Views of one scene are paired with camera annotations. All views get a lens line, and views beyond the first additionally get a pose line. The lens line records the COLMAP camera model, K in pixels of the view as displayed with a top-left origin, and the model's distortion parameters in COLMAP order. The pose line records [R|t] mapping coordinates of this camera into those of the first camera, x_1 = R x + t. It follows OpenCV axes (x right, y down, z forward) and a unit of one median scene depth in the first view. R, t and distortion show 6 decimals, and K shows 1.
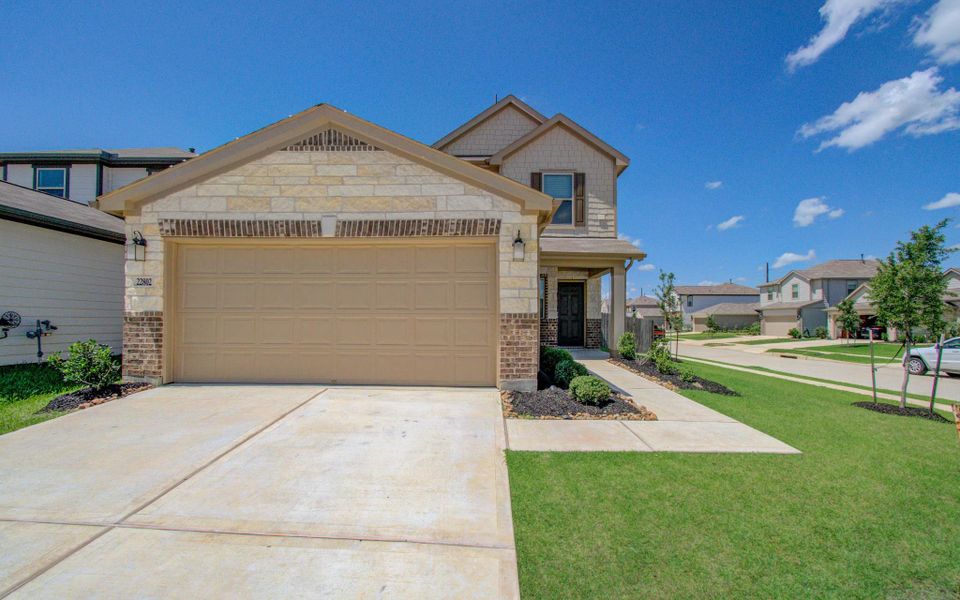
lens RADIAL K [[418.6, 0, 477.5], [0, 418.6, 305.8], [0, 0, 1]] dist [0.006905, 0.001396]
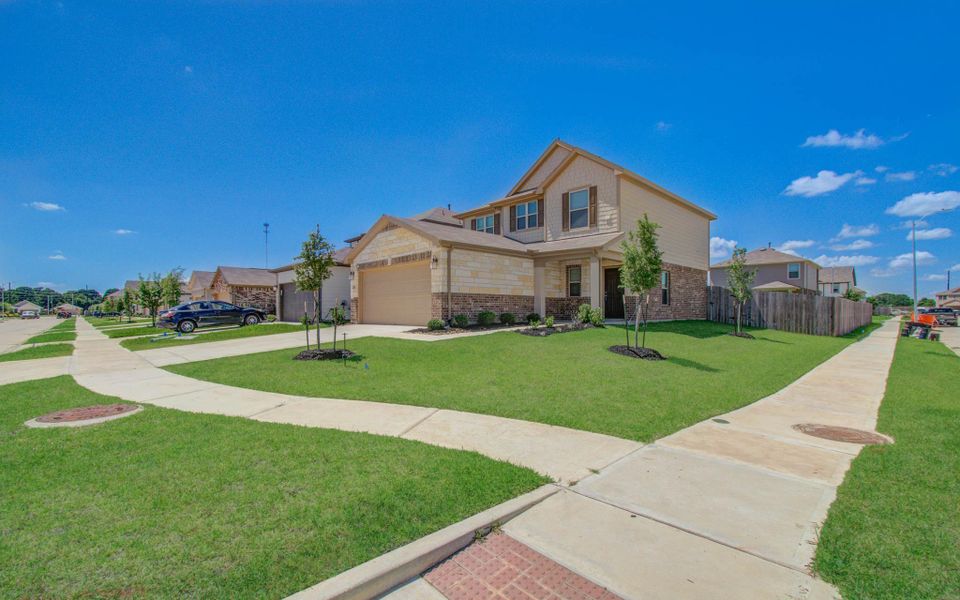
lens RADIAL K [[418.6, 0, 478.1], [0, 418.6, 303.2], [0, 0, 1]] dist [0.006905, 0.001396]
pose [[0.702131, -0.022990, -0.711676, 1.787511], [0.032915, 0.999458, 0.000186, 0.078815], [0.711286, -0.023555, 0.702508, -0.386873]]
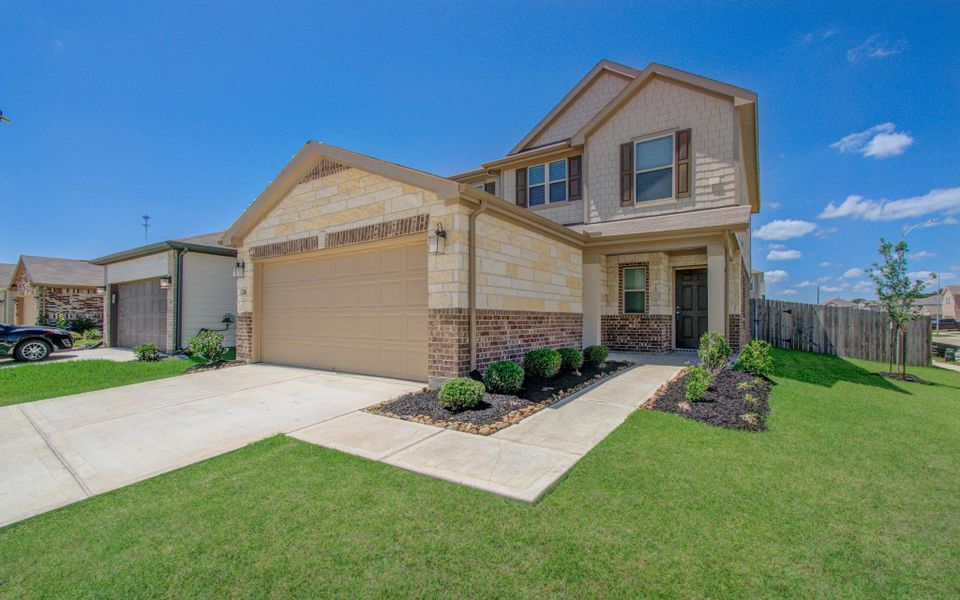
lens RADIAL K [[418.6, 0, 481.1], [0, 418.6, 309.2], [0, 0, 1]] dist [0.006905, 0.001396]
pose [[0.832377, -0.017406, -0.553936, 0.694161], [0.023425, 0.999718, 0.003786, 0.017068], [0.553714, -0.016127, 0.832550, 0.241038]]
